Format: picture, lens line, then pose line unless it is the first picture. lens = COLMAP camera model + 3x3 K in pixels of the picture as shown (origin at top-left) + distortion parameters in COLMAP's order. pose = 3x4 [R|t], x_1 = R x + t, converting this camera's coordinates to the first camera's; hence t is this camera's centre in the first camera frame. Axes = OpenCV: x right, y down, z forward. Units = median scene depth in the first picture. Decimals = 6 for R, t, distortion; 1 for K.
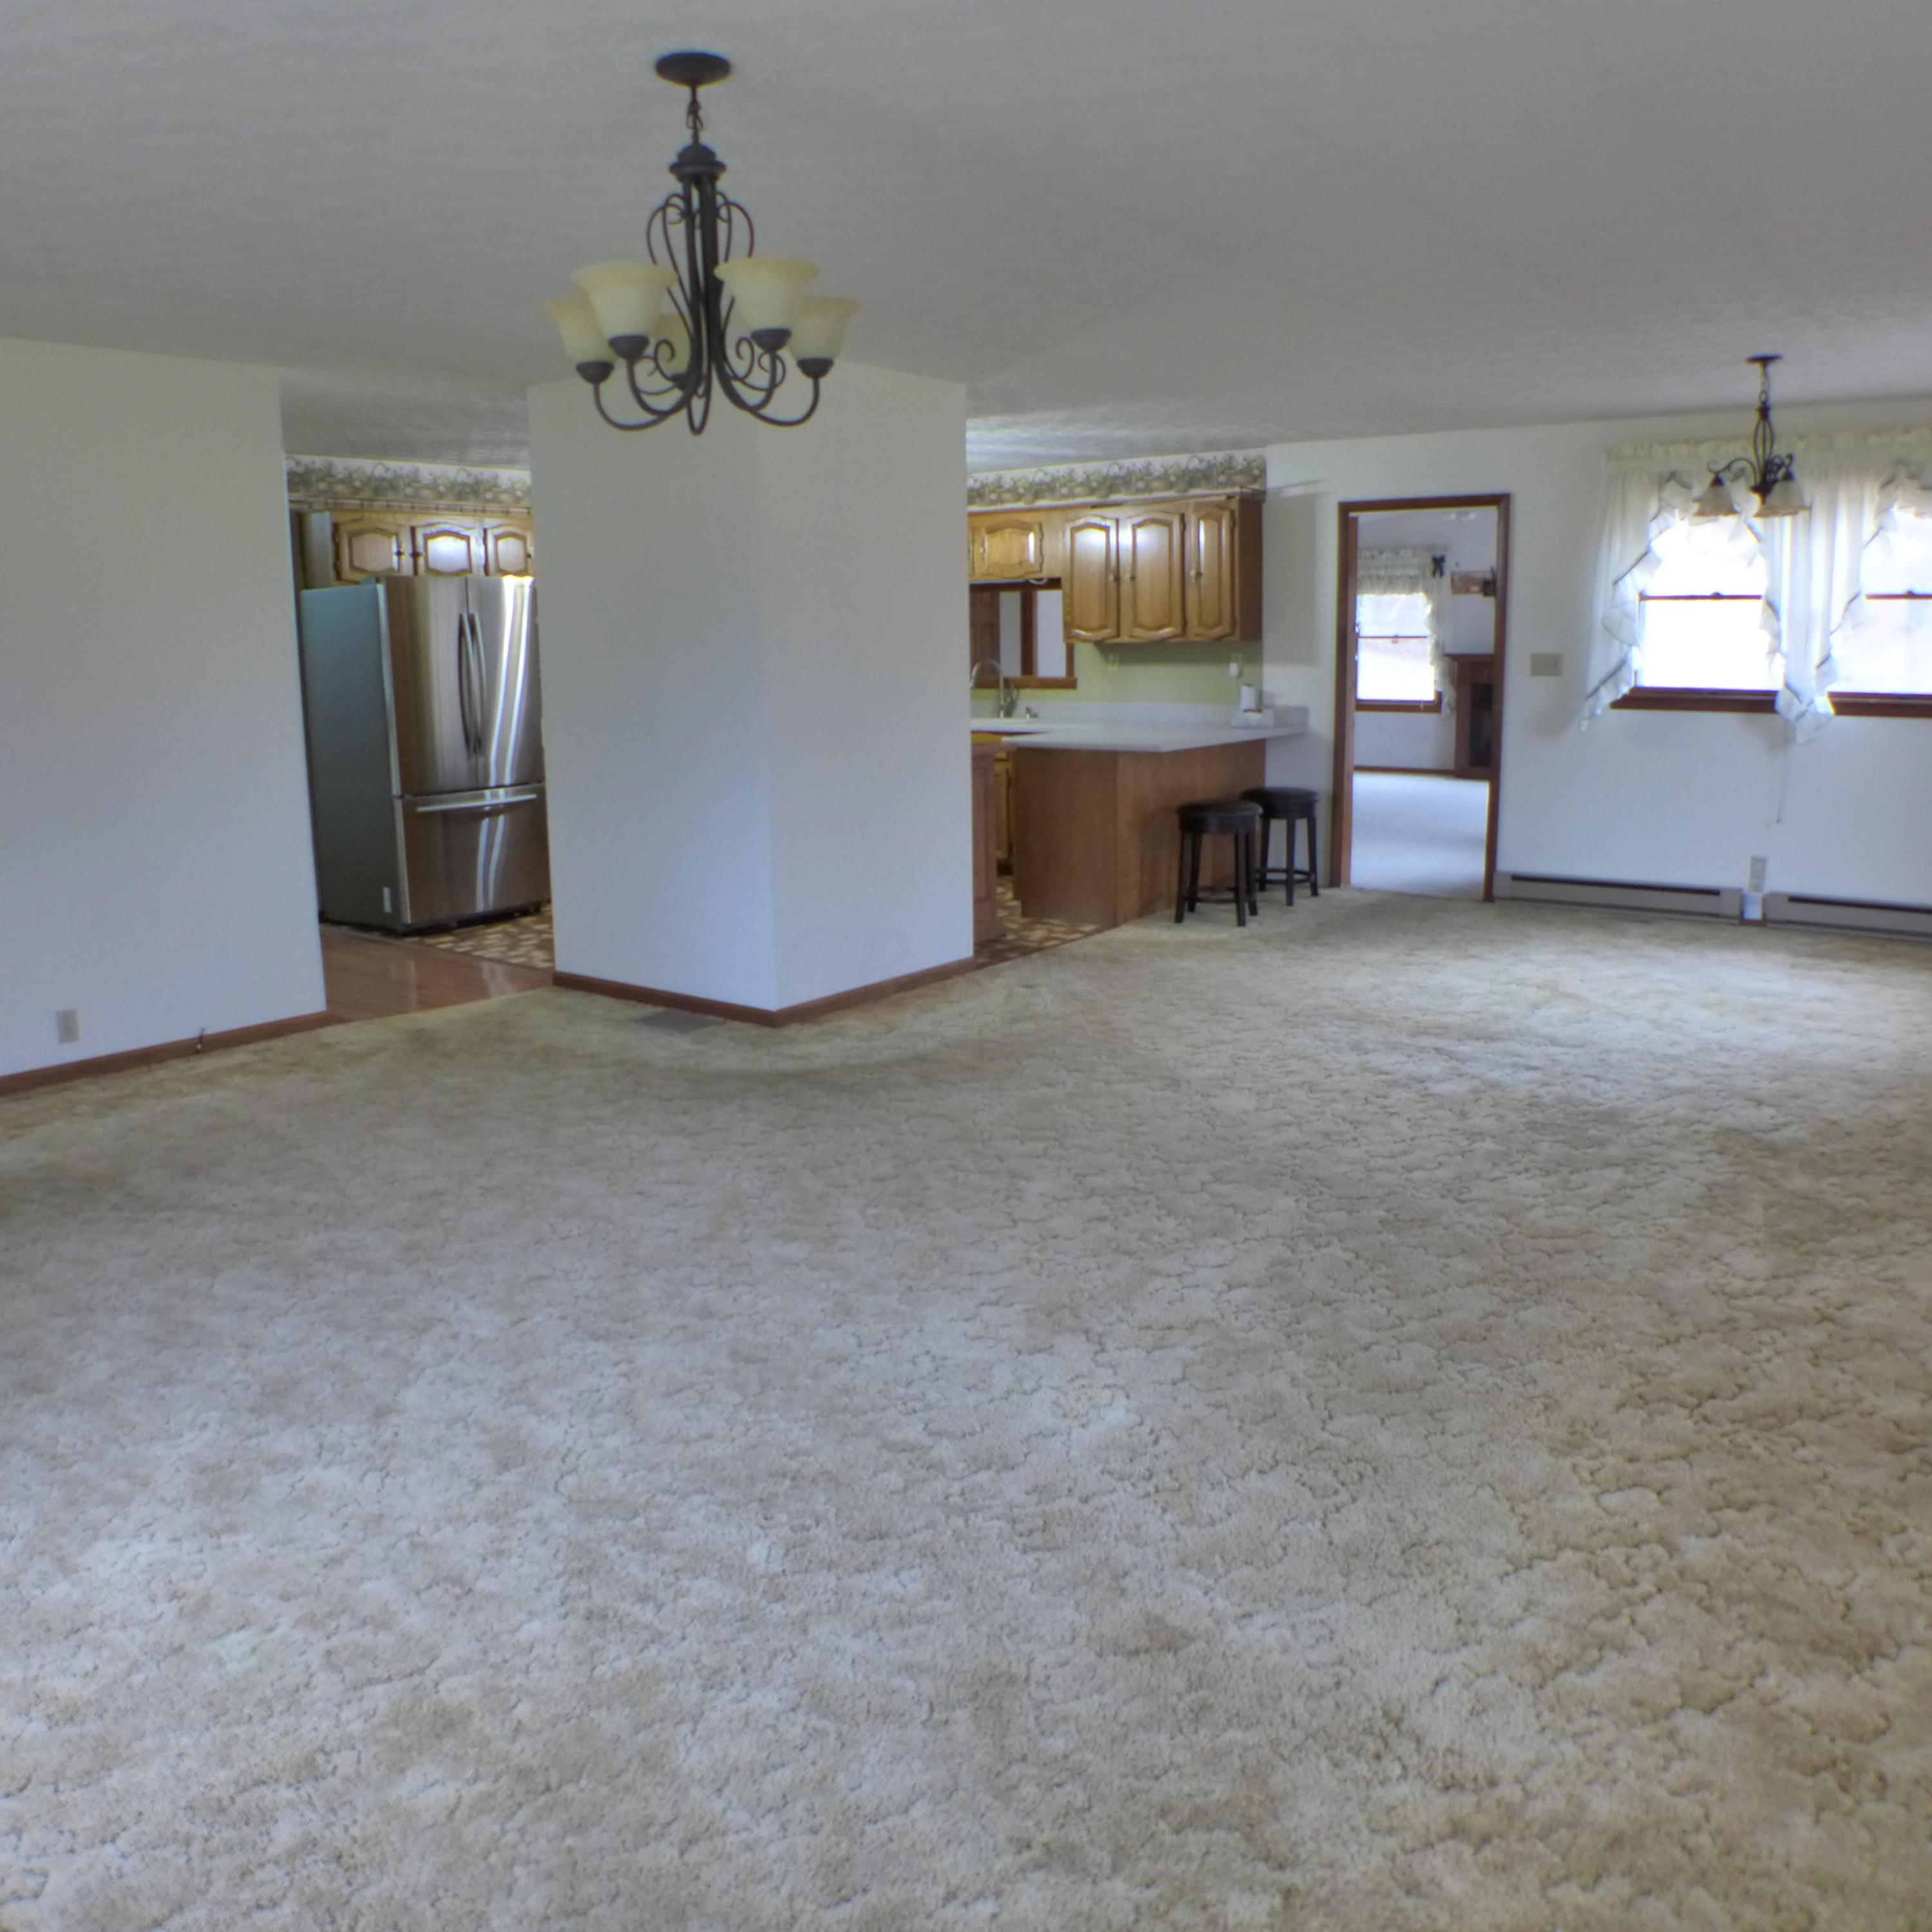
lens RADIAL K [[1579.3, 0, 966.0], [0, 1579.3, 966.0], [0, 0, 1]] dist [-0.156631, 0.054764]
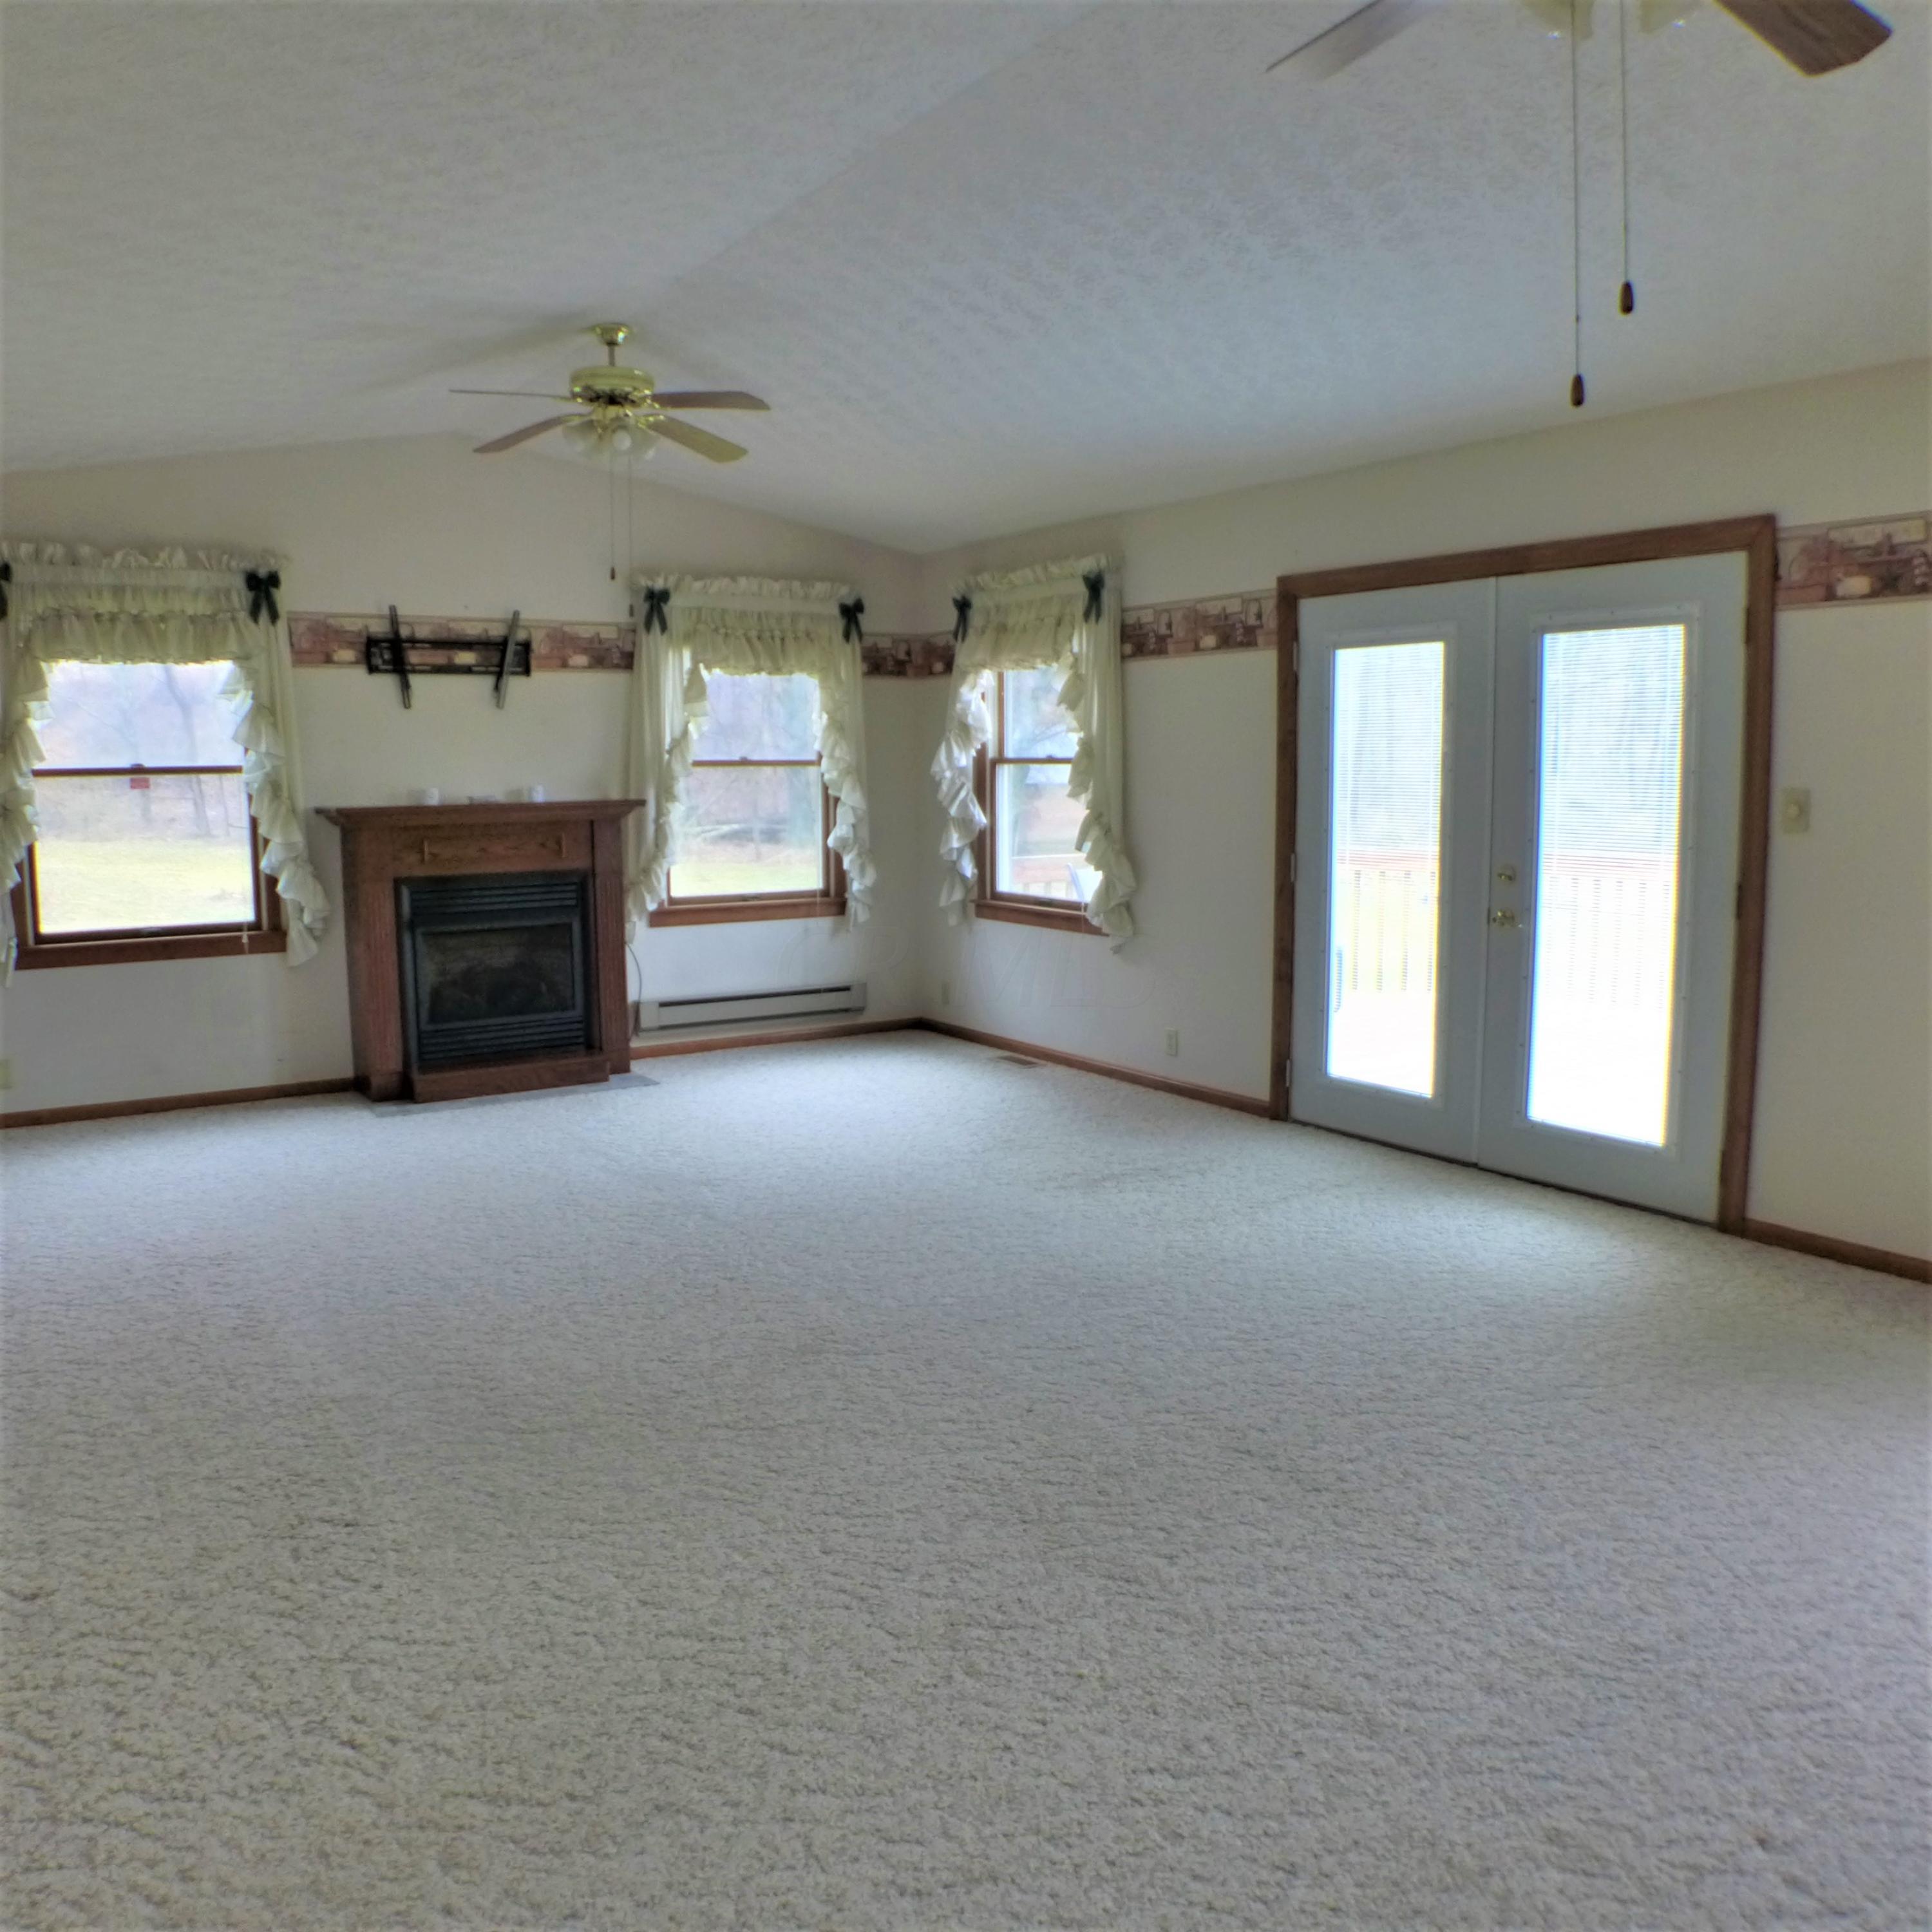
lens RADIAL K [[1526.5, 0, 911.9], [0, 1526.5, 950.1], [0, 0, 1]] dist [-0.140654, 0.050103]
pose [[0.349301, -0.095438, 0.932137, -0.013198], [0.185292, 0.982190, 0.031128, -0.281255], [-0.918507, 0.161844, 0.360764, 1.363327]]
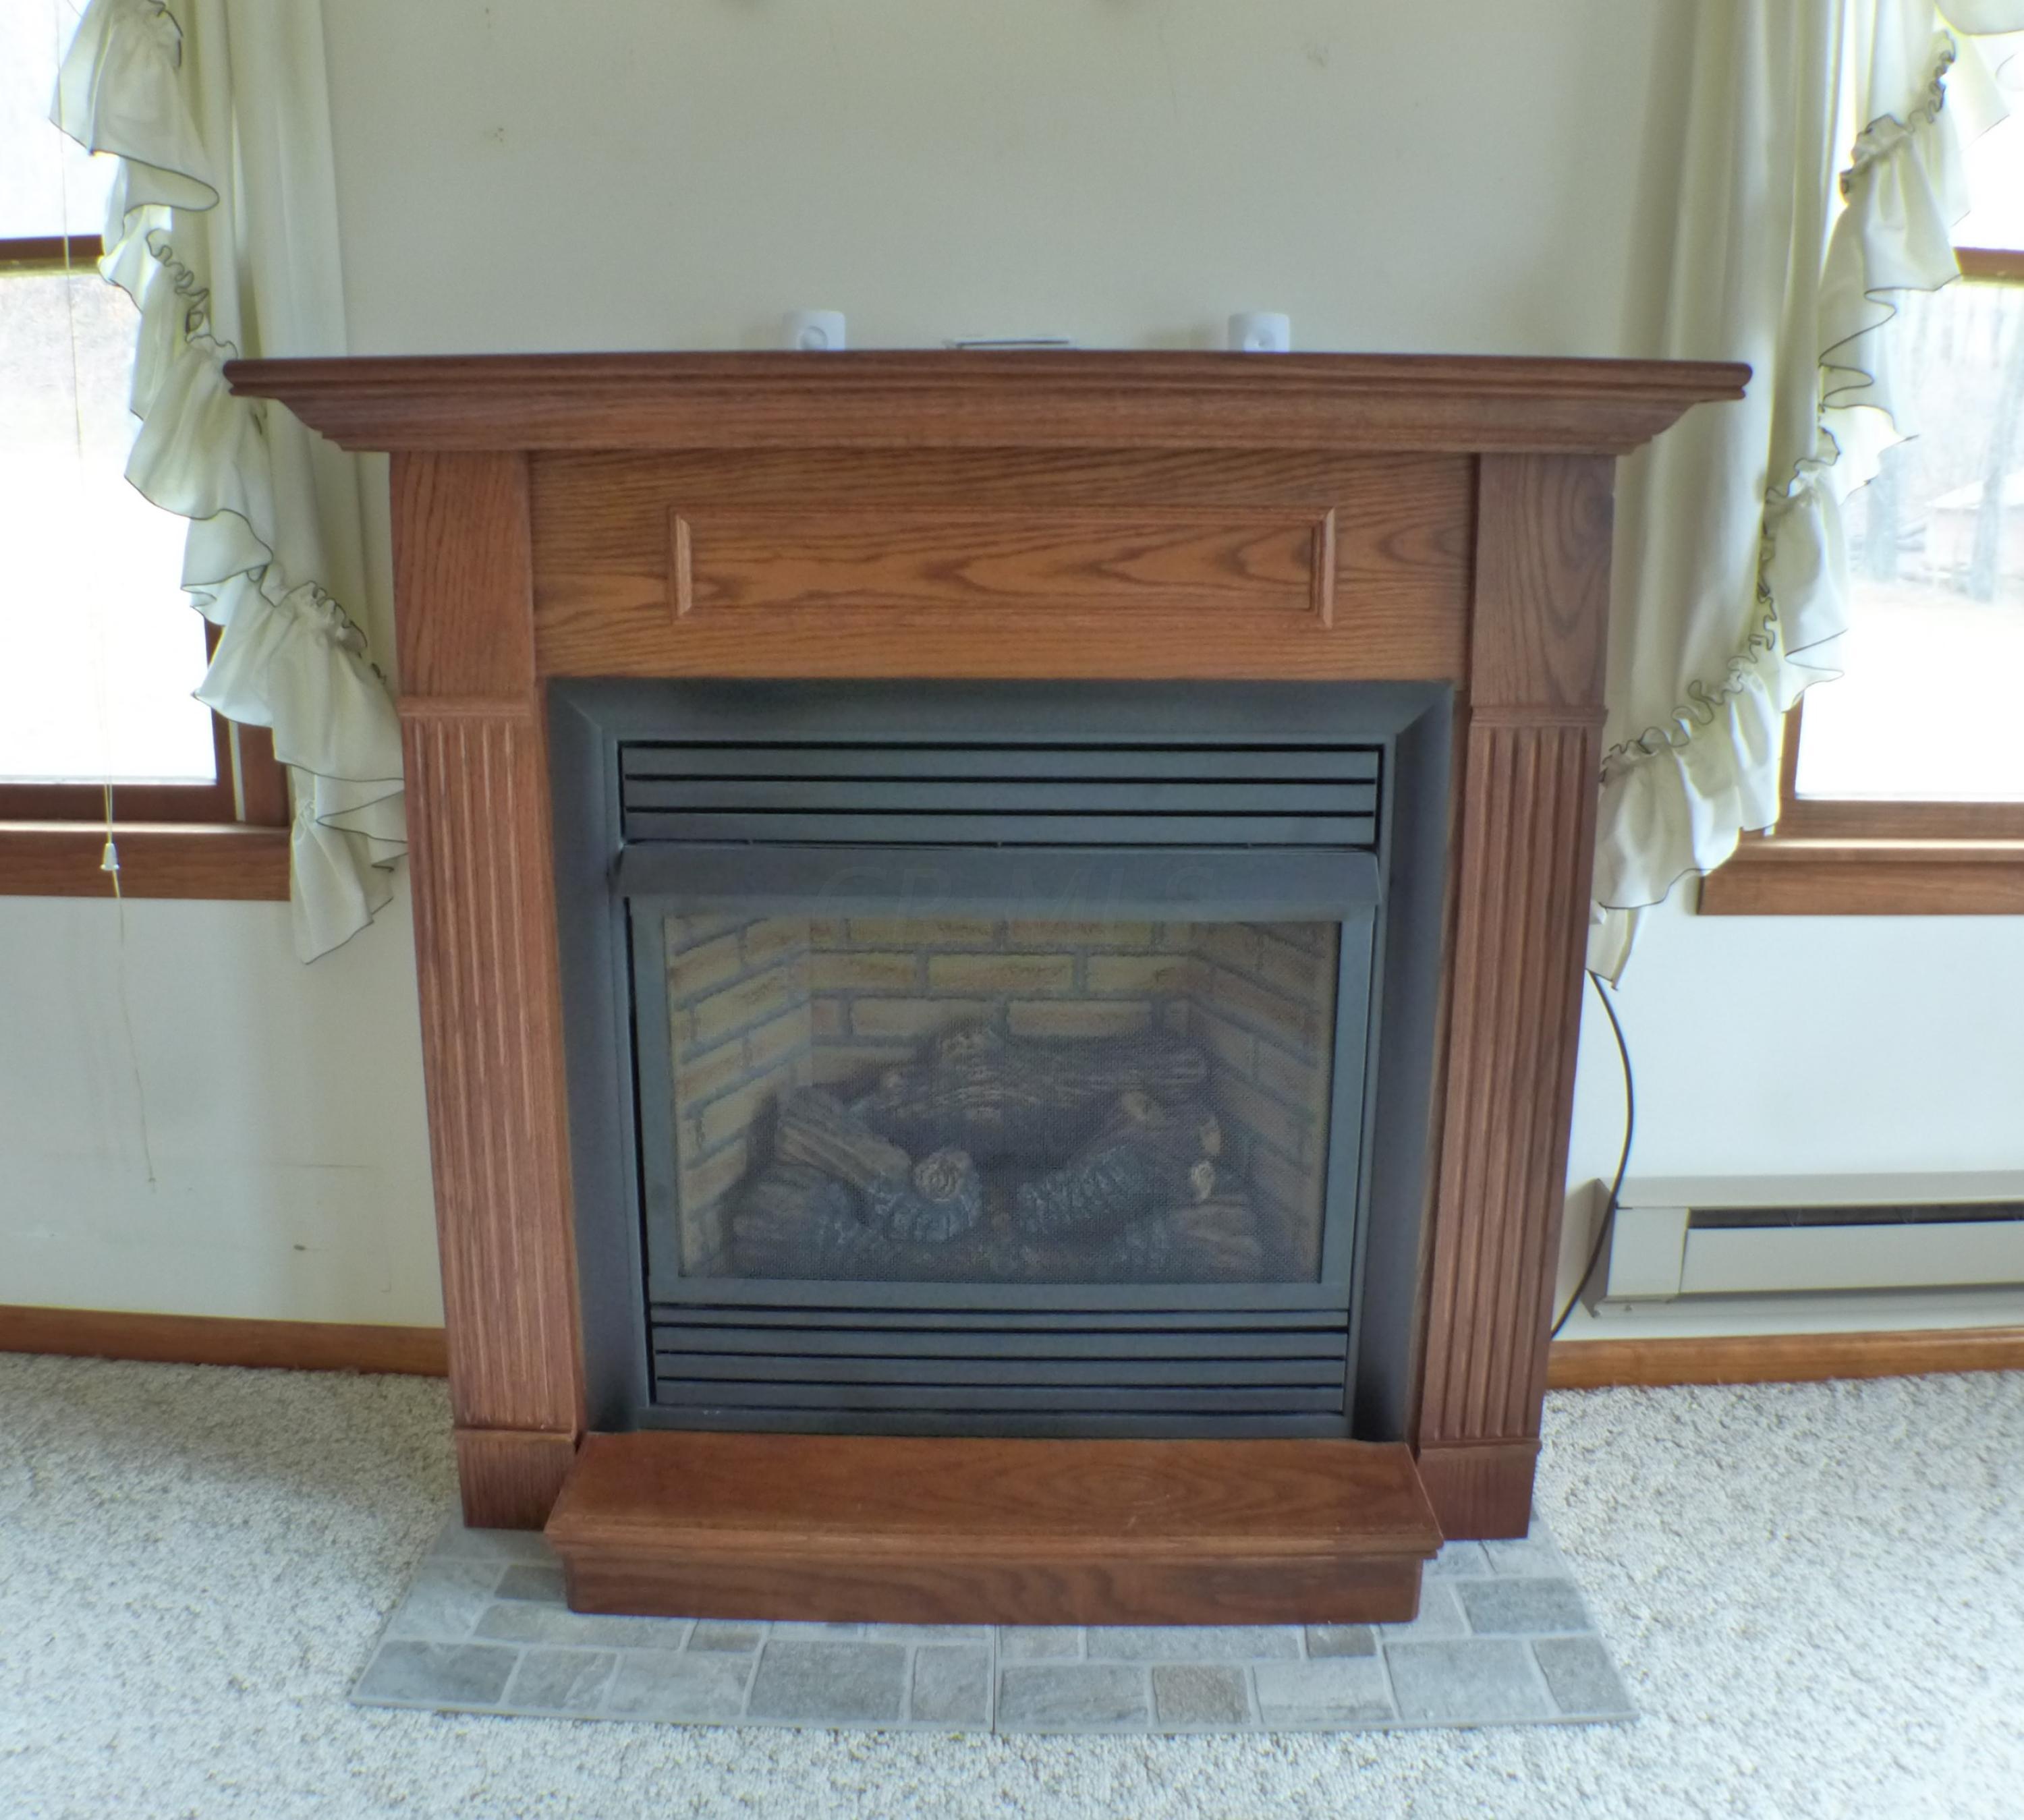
lens RADIAL K [[1583.4, 0, 1007.3], [0, 1583.4, 755.1], [0, 0, 1]] dist [-0.144168, -0.000352]
pose [[0.805095, -0.091026, 0.586119, 0.549342], [0.096212, 0.995109, 0.022387, -0.332374], [-0.585290, 0.038368, 0.809916, 1.696615]]
